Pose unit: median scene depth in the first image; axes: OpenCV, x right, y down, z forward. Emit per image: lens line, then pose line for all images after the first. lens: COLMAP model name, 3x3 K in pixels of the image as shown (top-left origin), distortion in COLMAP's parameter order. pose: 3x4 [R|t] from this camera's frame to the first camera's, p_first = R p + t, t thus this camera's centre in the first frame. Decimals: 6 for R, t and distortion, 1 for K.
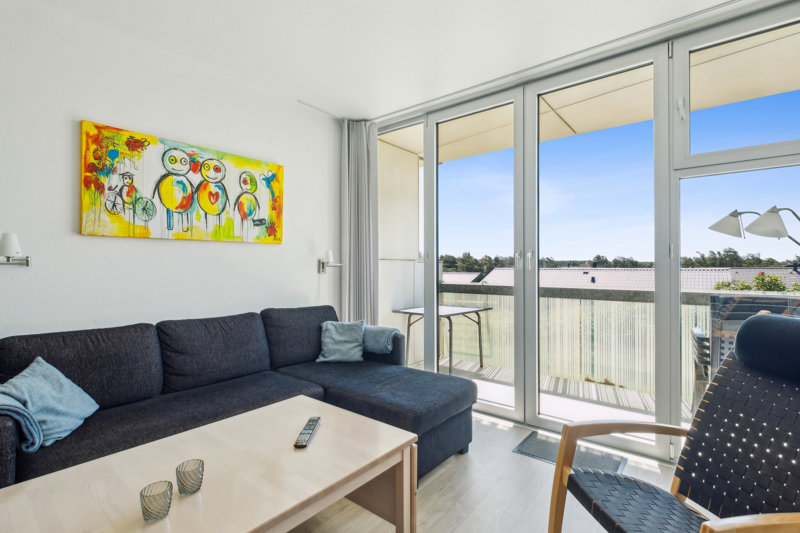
lens RADIAL K [[381.3, 0, 402.3], [0, 381.3, 264.7], [0, 0, 1]] dist [0.008548, -0.000074]
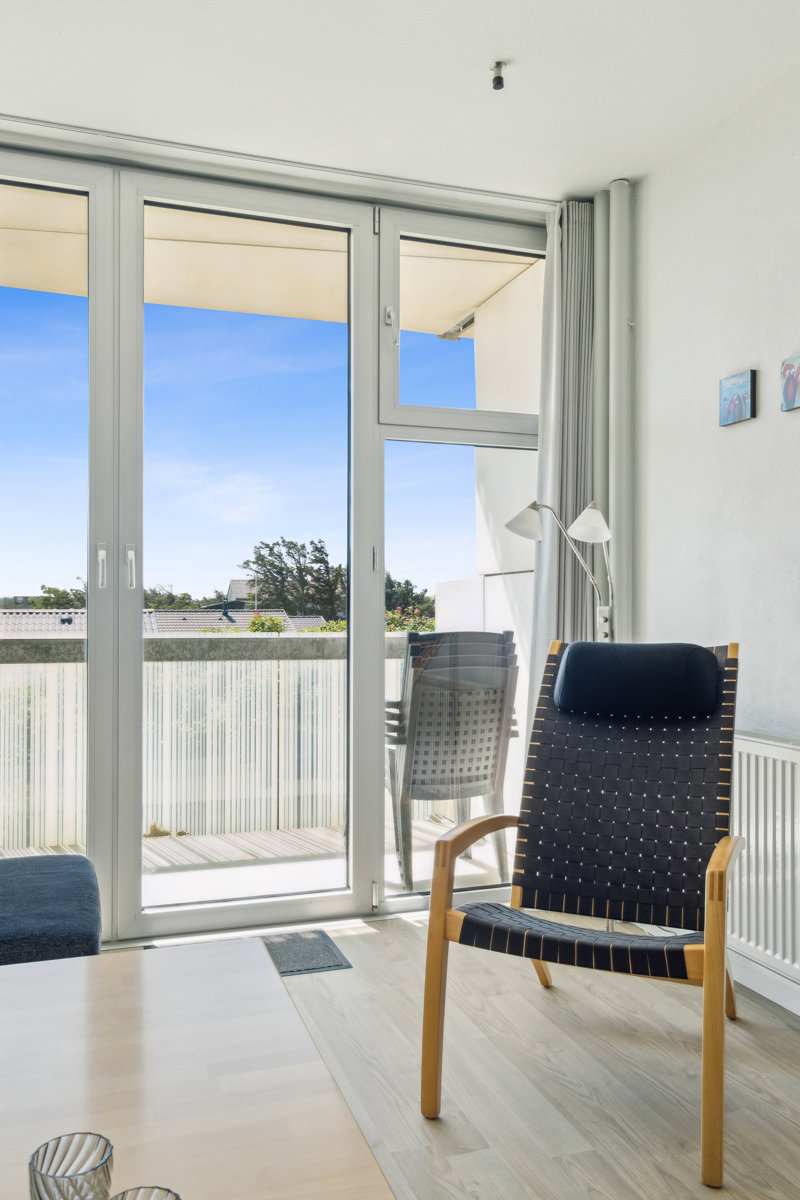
lens RADIAL K [[930.7, 0, 397.8], [0, 930.7, 612.3], [0, 0, 1]] dist [0.008677, 0.004513]
pose [[0.532664, -0.000983, 0.846326, -0.411511], [-0.005078, 0.999978, 0.004358, 0.033251], [-0.846312, -0.006619, 0.532647, 0.160653]]
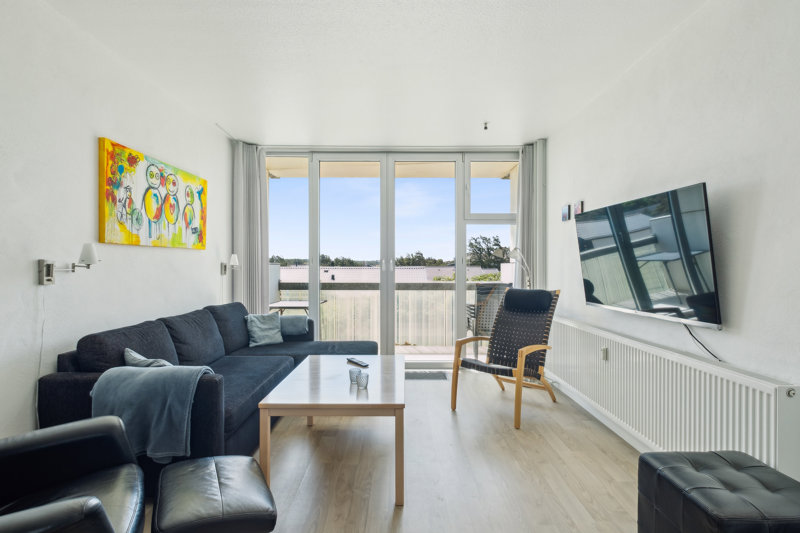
lens RADIAL K [[399.8, 0, 402.5], [0, 399.8, 266.4], [0, 0, 1]] dist [-0.002297, -0.000206]
pose [[0.776432, -0.001628, 0.630198, -0.667037], [-0.003784, 0.999967, 0.007245, -0.016646], [-0.630189, -0.008010, 0.776400, -0.314773]]
